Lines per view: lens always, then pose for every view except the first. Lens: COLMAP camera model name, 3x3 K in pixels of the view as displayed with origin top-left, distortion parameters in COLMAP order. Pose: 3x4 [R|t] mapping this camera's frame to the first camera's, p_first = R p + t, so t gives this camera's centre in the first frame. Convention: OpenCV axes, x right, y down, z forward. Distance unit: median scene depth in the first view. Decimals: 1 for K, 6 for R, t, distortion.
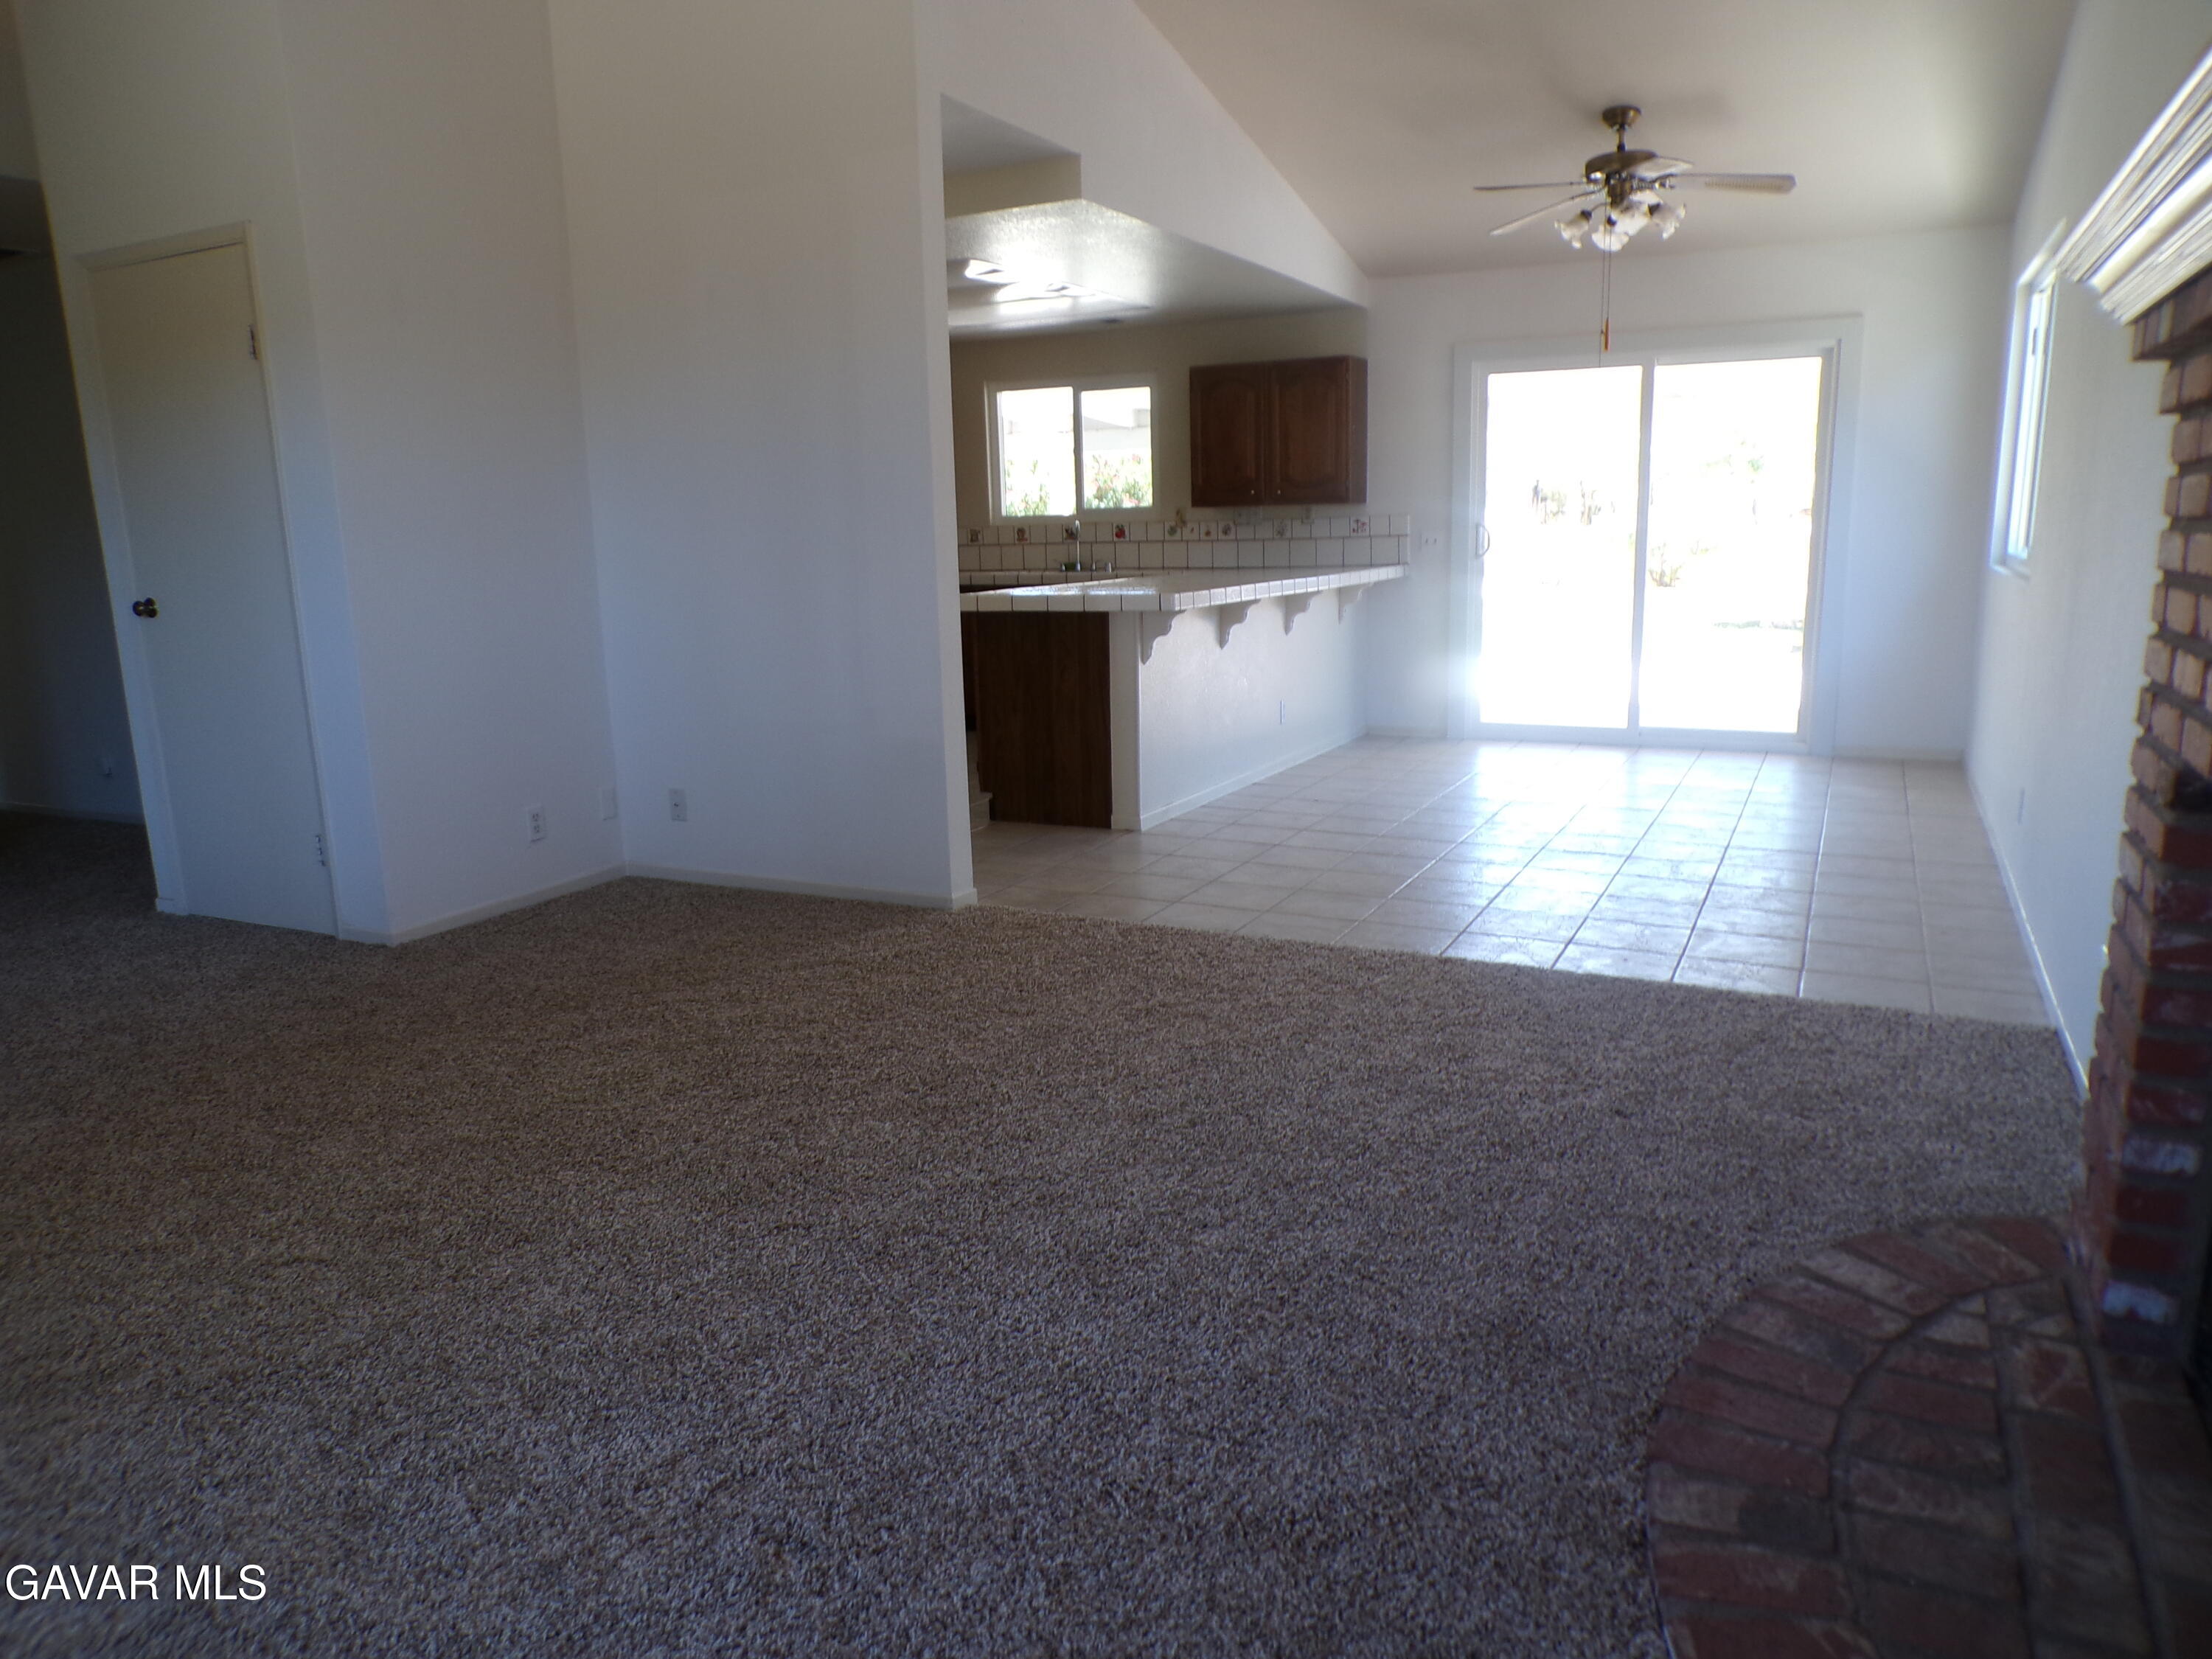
lens RADIAL K [[1511.3, 0, 1102.5], [0, 1511.3, 832.2], [0, 0, 1]] dist [-0.040260, 0.021668]
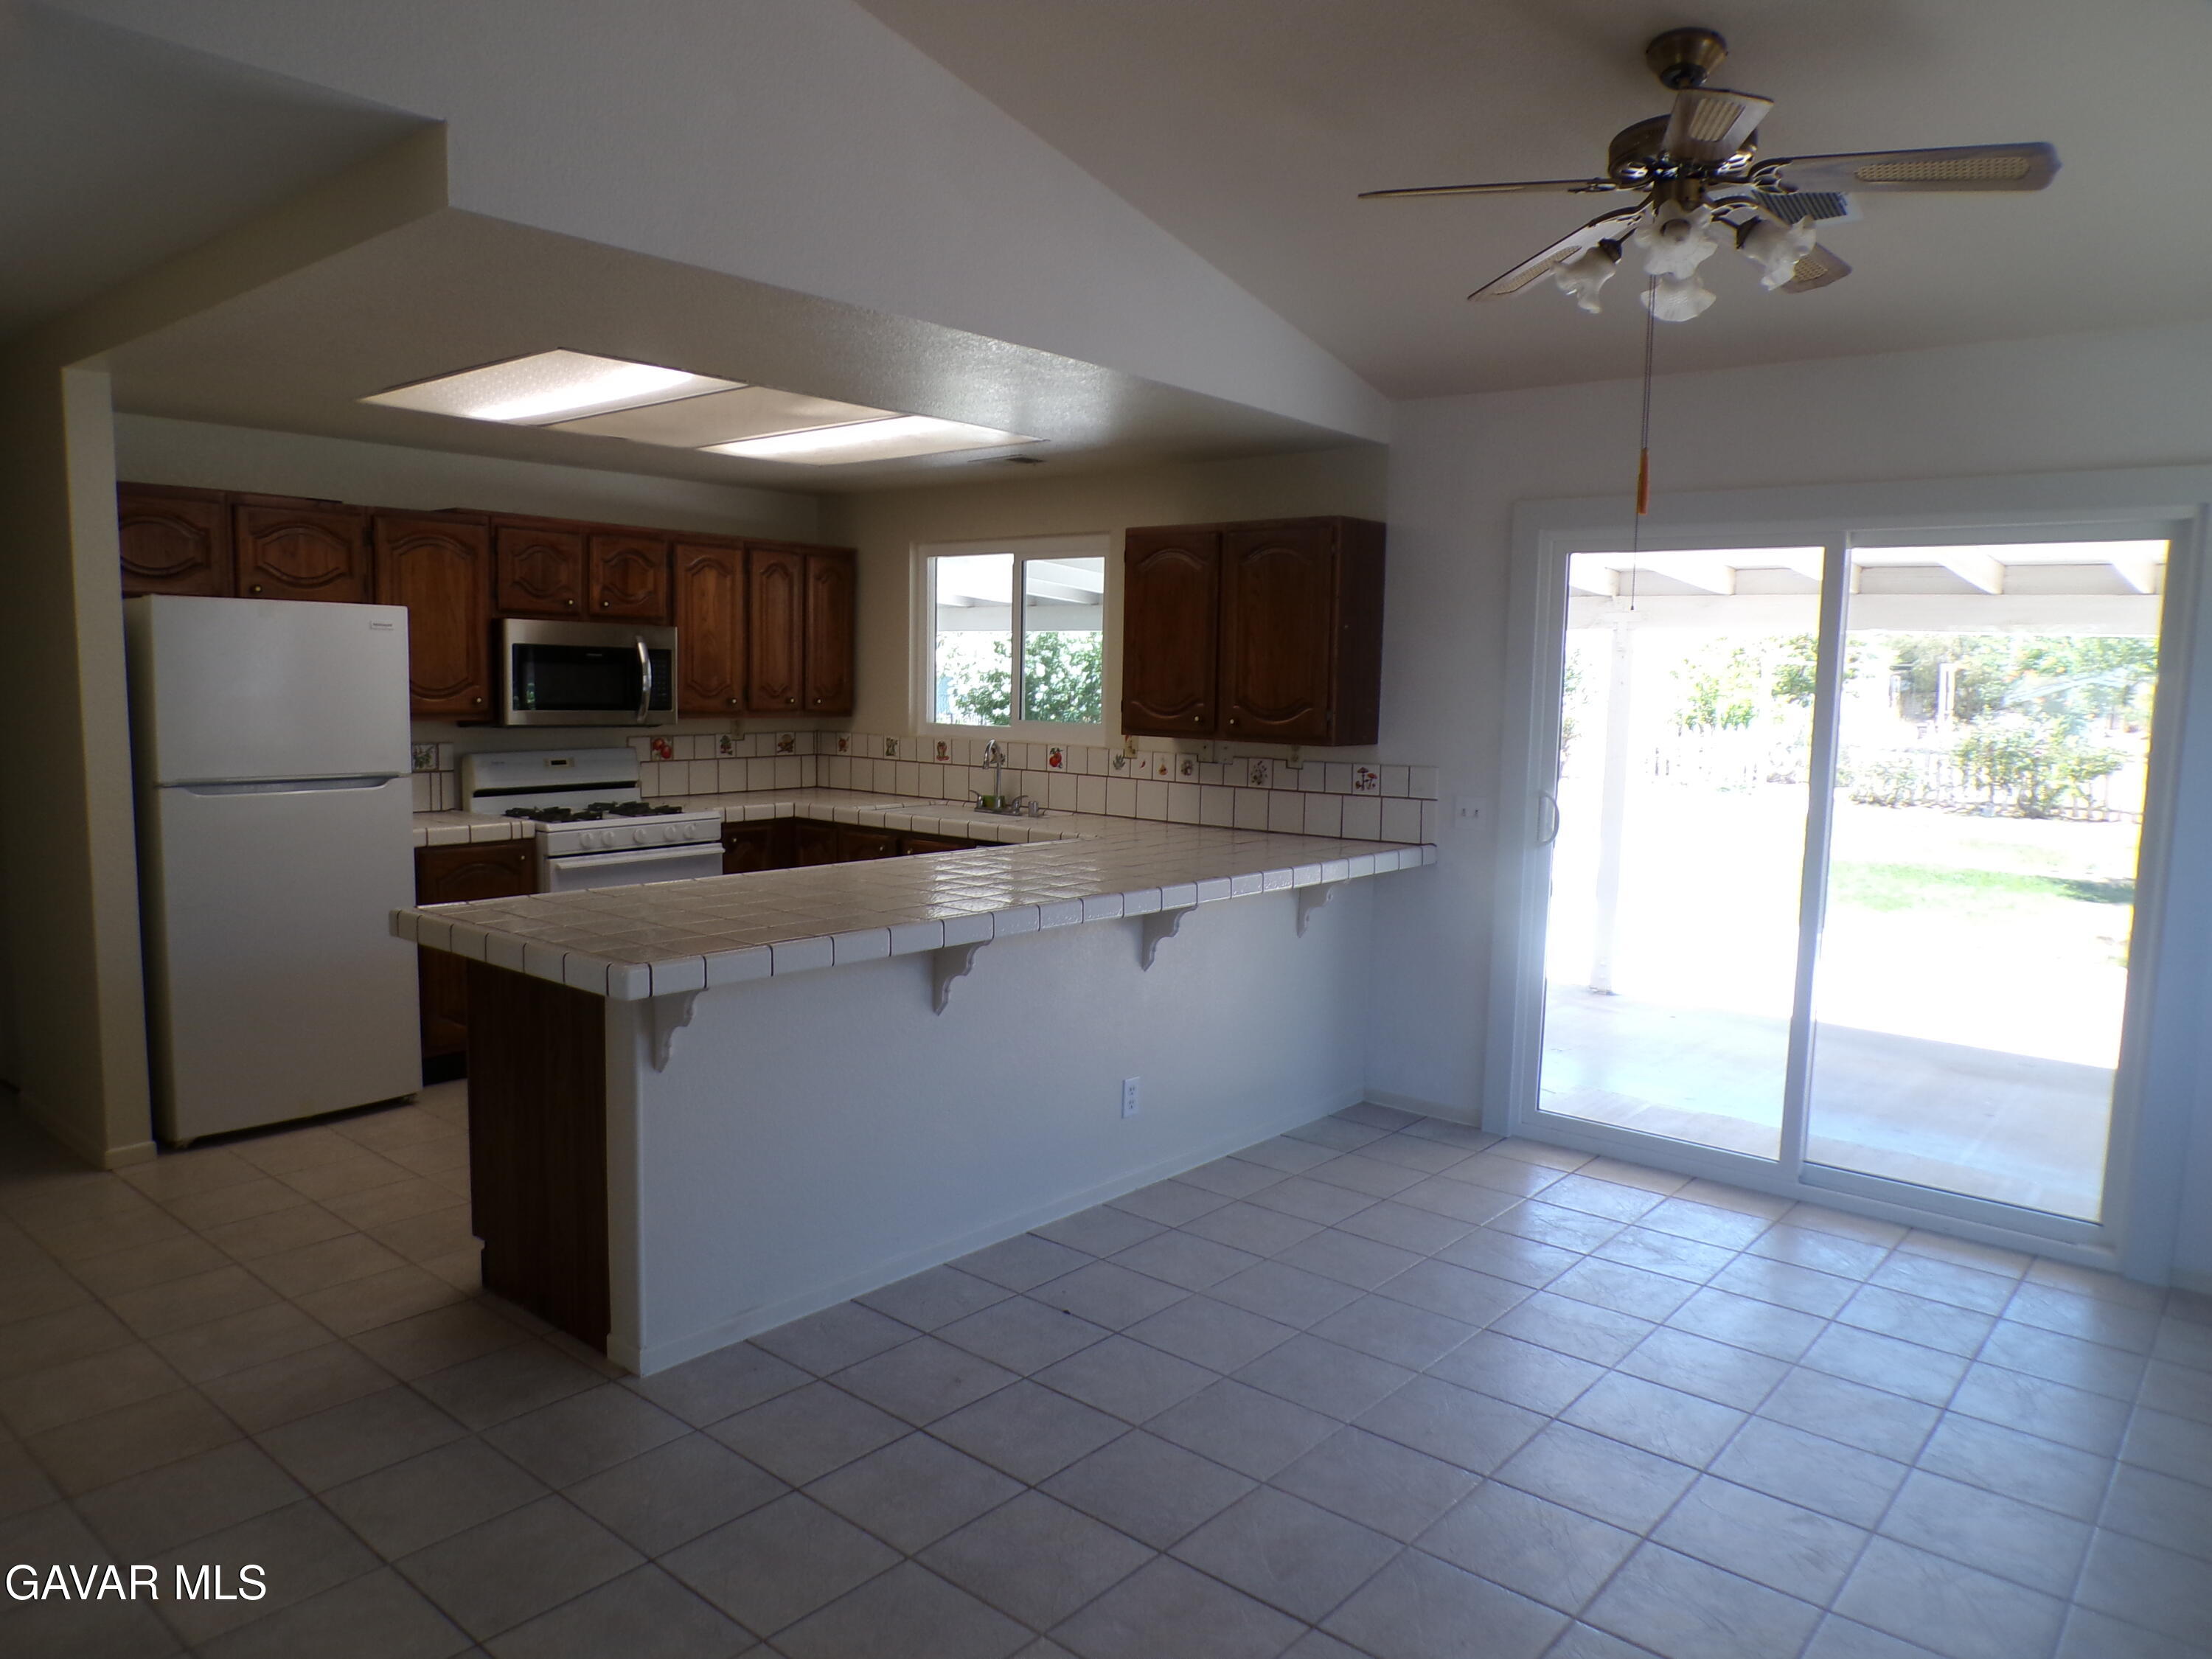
lens RADIAL K [[1495.3, 0, 1106.0], [0, 1495.3, 829.5], [0, 0, 1]] dist [-0.054472, 0.035707]
pose [[0.972193, 0.069473, -0.223639, 0.415366], [-0.091064, 0.991974, -0.087716, -0.235086], [0.215751, 0.105642, 0.970717, 0.738346]]
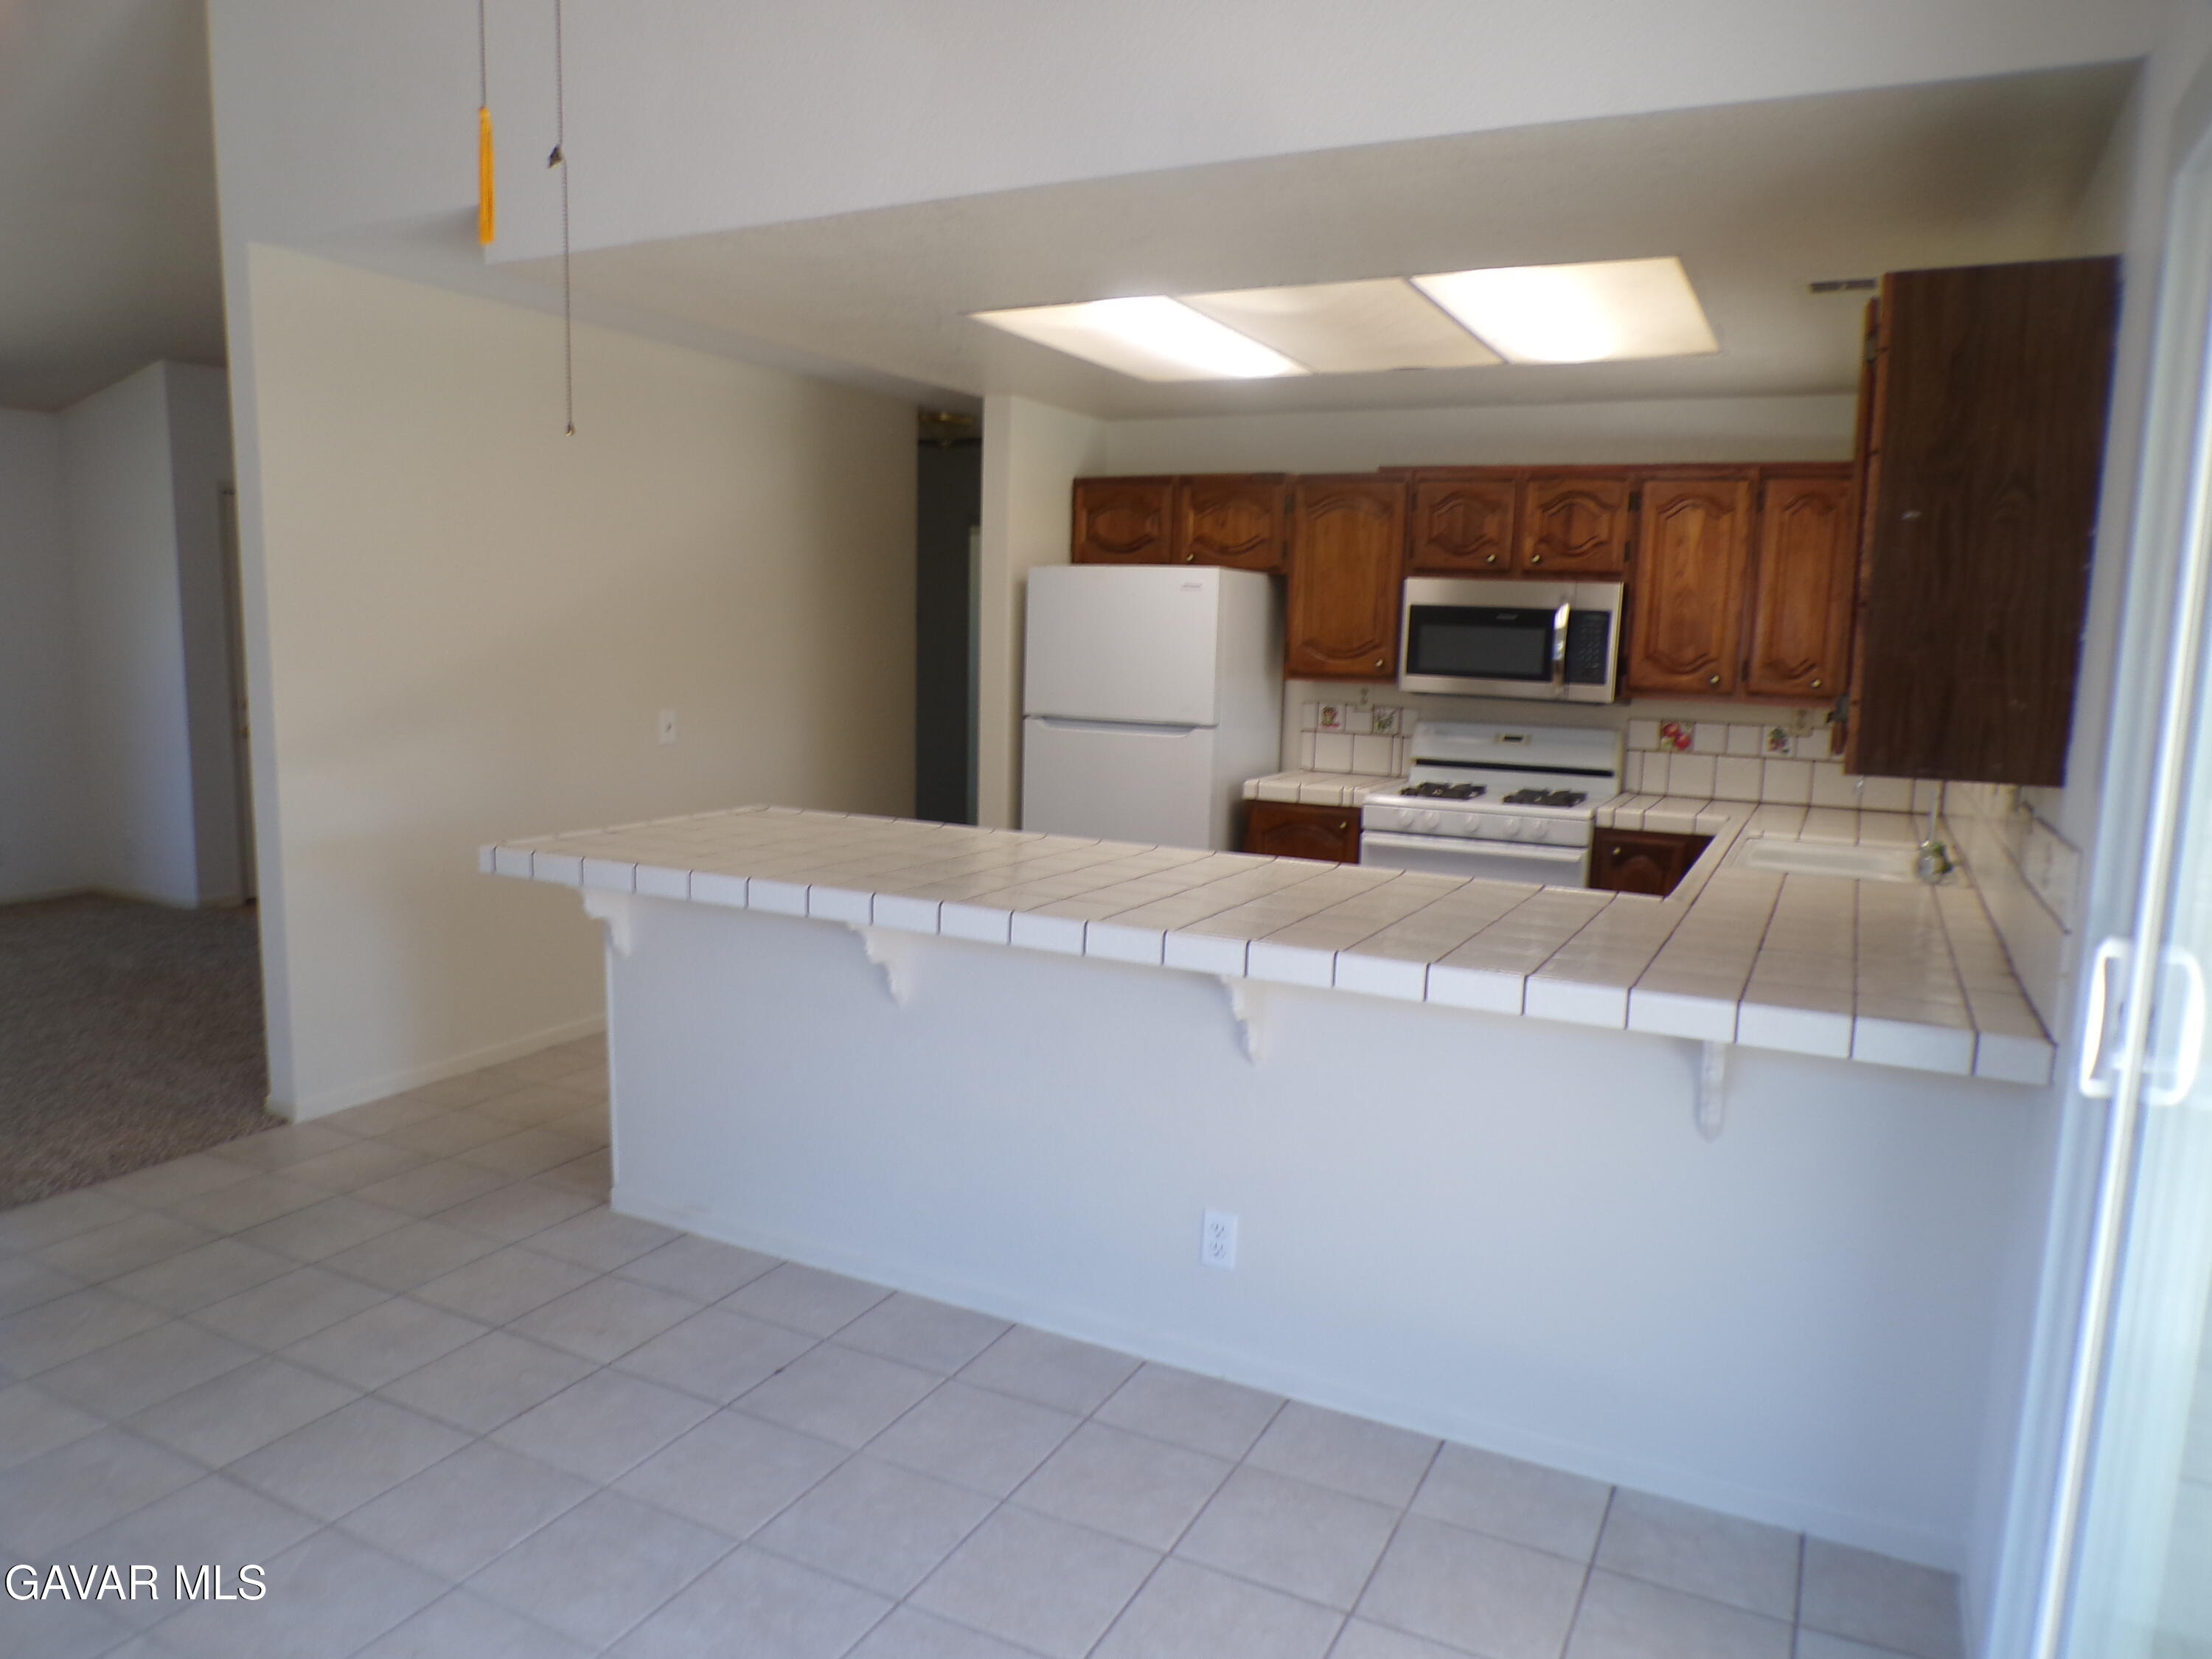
lens RADIAL K [[1511.3, 0, 1102.5], [0, 1511.3, 832.2], [0, 0, 1]] dist [-0.040260, 0.021668]
pose [[0.001581, 0.166956, -0.985963, 0.887984], [-0.228746, 0.959883, 0.162173, -0.433464], [0.973485, 0.225279, 0.039708, 1.647914]]
